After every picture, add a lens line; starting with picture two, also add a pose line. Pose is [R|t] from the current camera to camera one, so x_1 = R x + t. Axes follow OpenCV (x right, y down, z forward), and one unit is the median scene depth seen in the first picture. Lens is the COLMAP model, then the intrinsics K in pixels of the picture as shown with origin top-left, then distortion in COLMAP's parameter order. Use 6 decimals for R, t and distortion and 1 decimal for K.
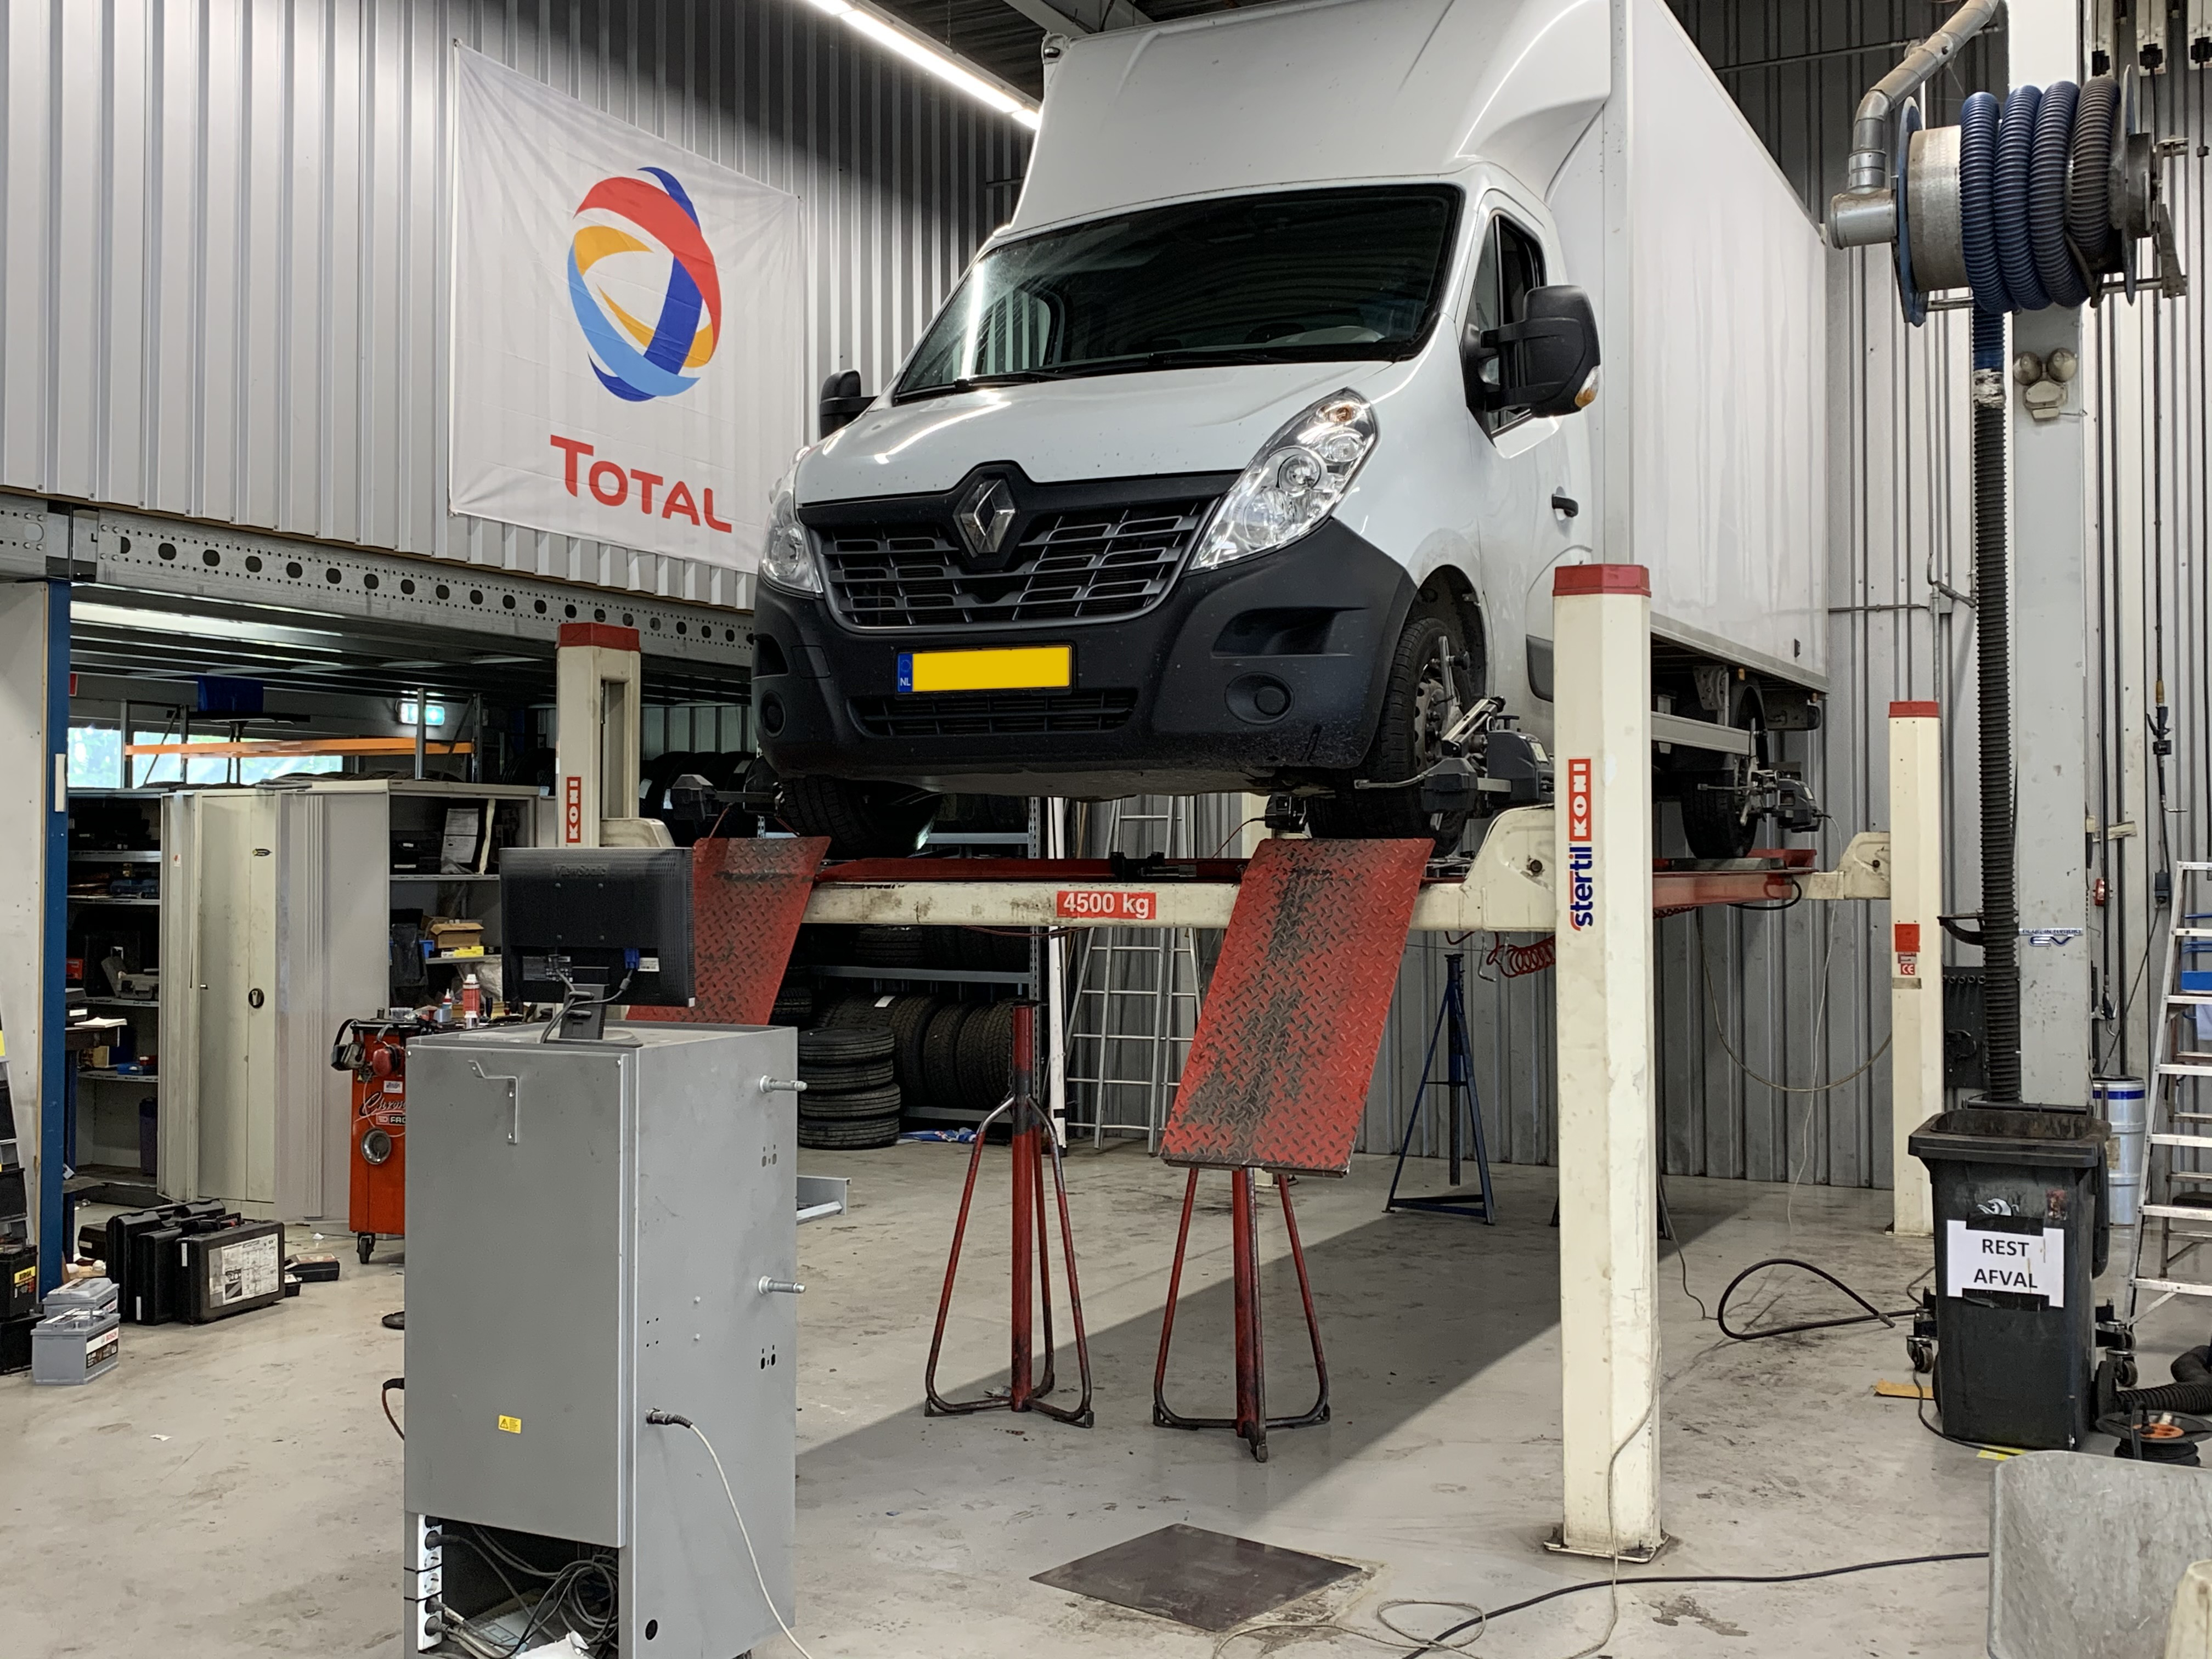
lens RADIAL K [[2287.5, 0, 1105.8], [0, 2287.5, 785.9], [0, 0, 1]] dist [0.142743, -0.374163]
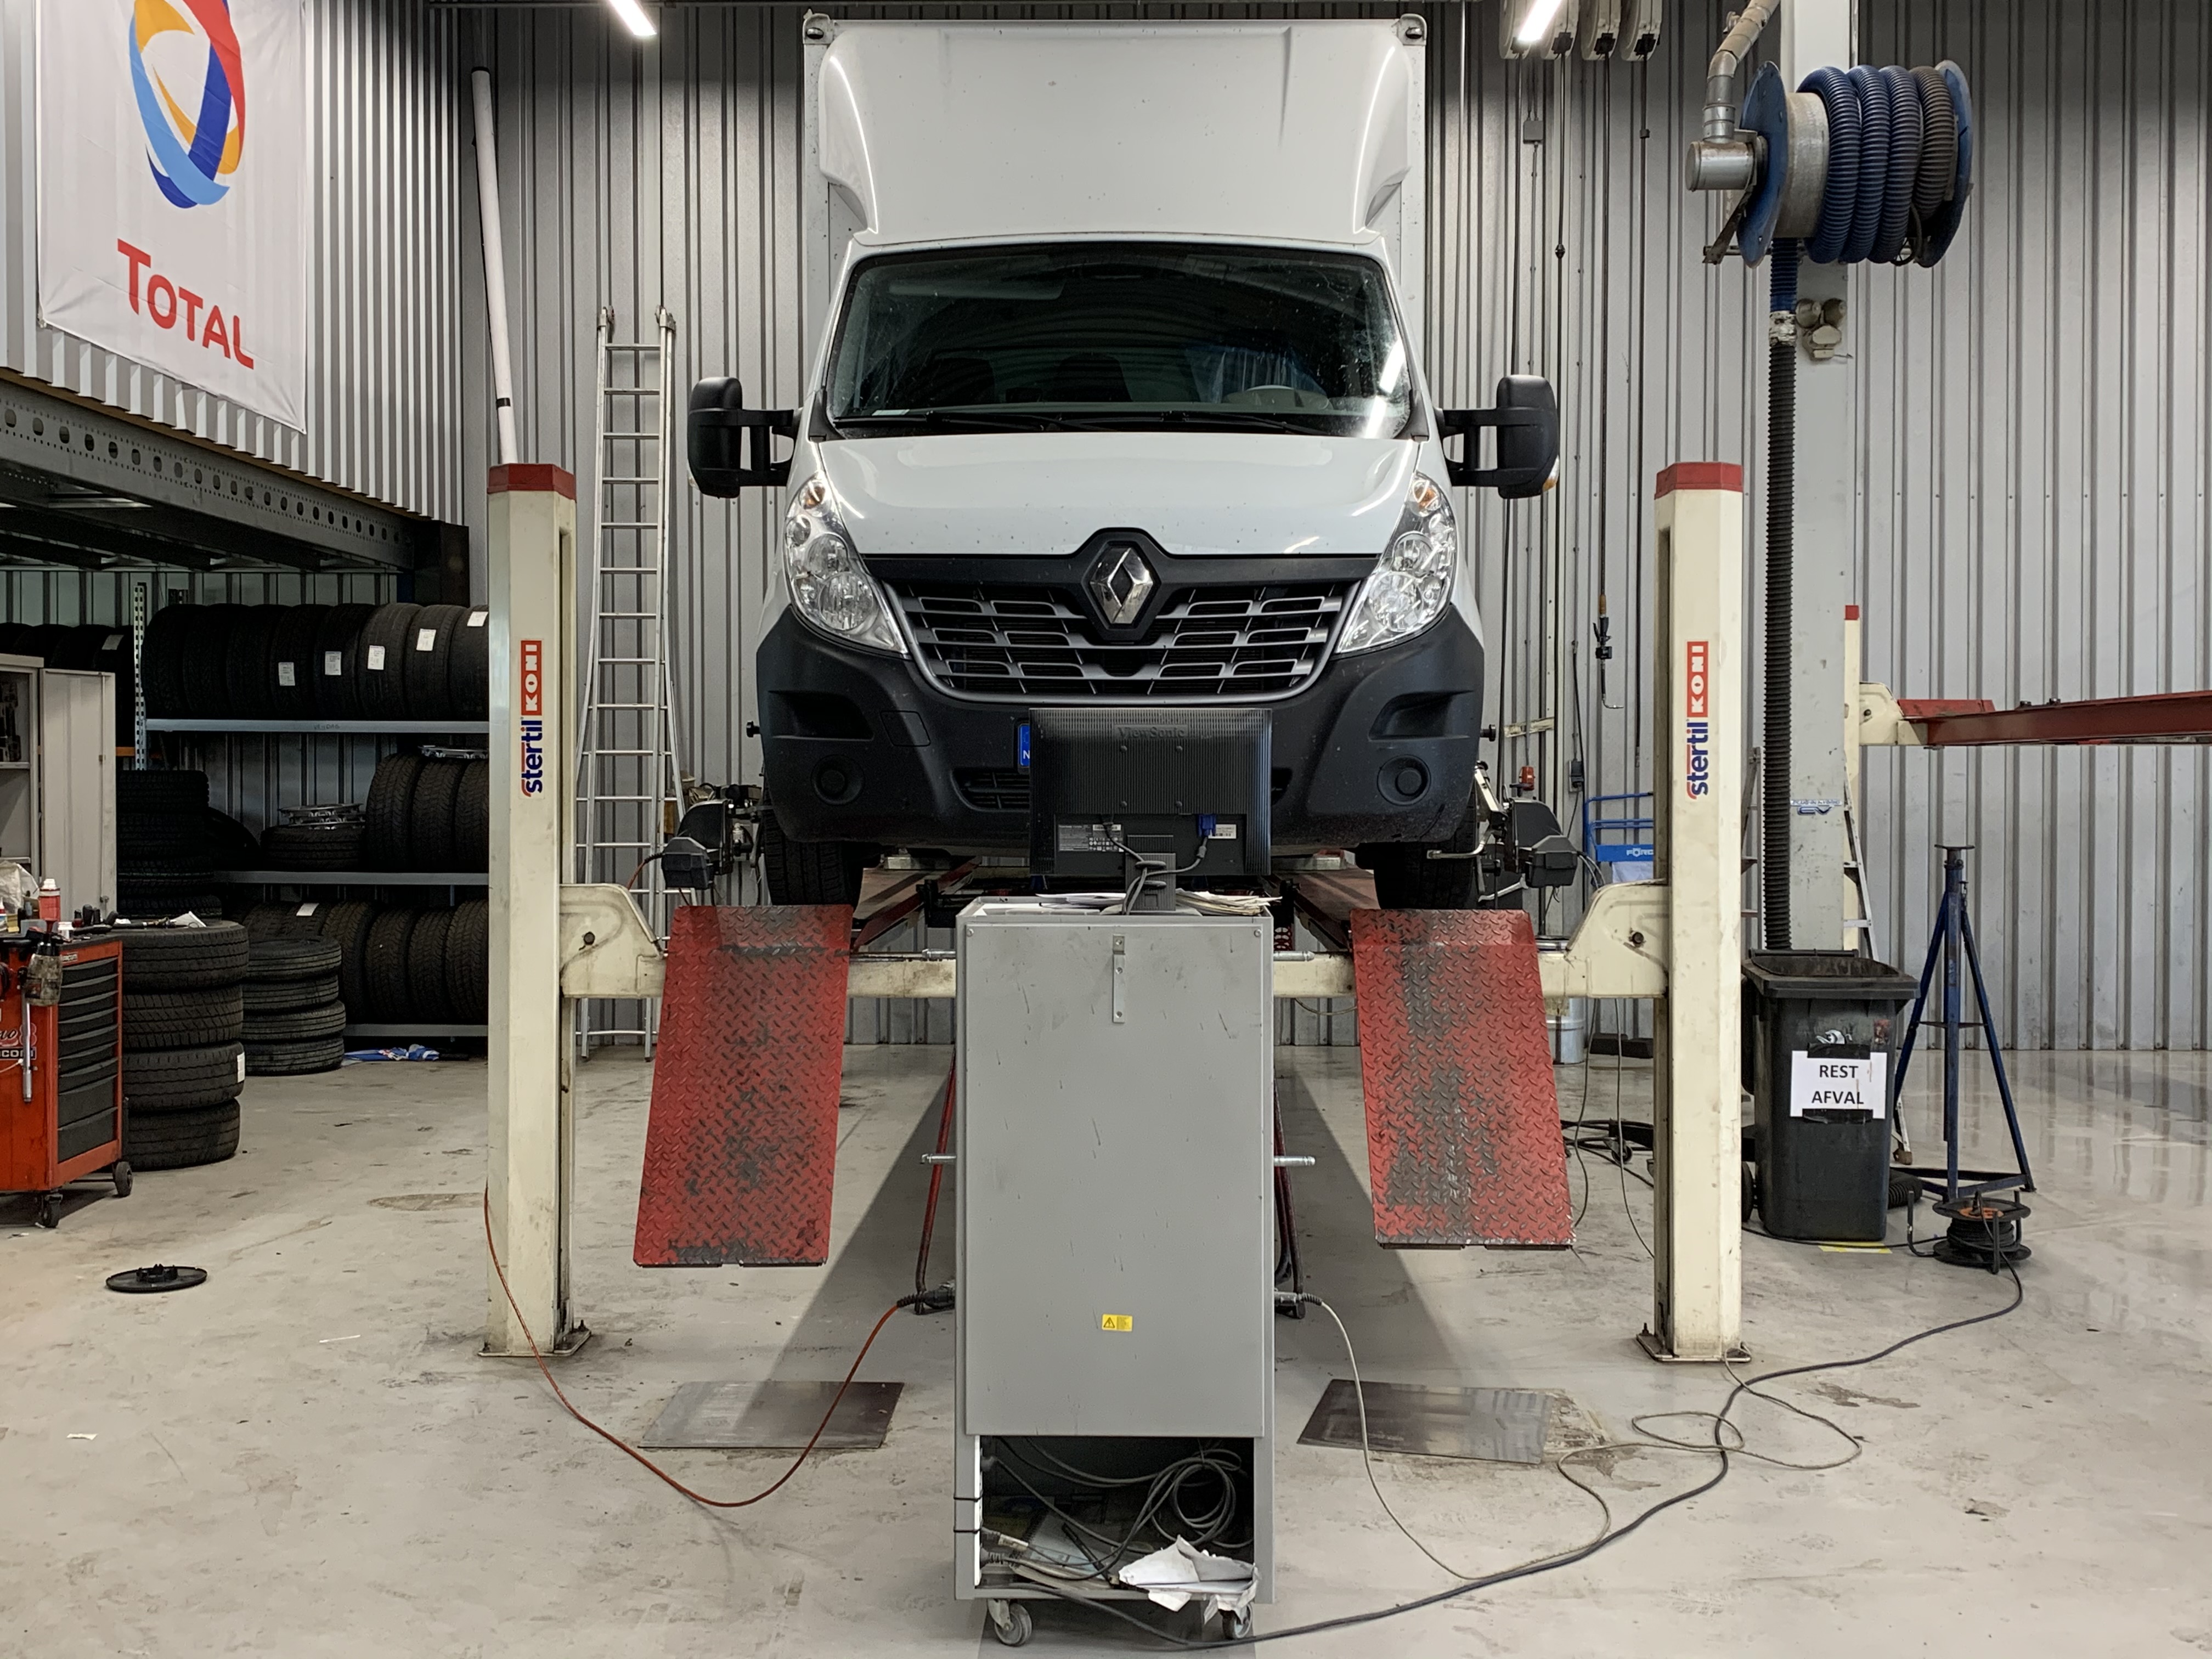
lens RADIAL K [[2287.5, 0, 1105.8], [0, 2287.5, 785.9], [0, 0, 1]] dist [0.142743, -0.374163]
pose [[0.899323, -0.004490, 0.437262, -0.420823], [-0.013331, 0.999201, 0.037679, 0.015433], [-0.437081, -0.039715, 0.898545, 0.112074]]
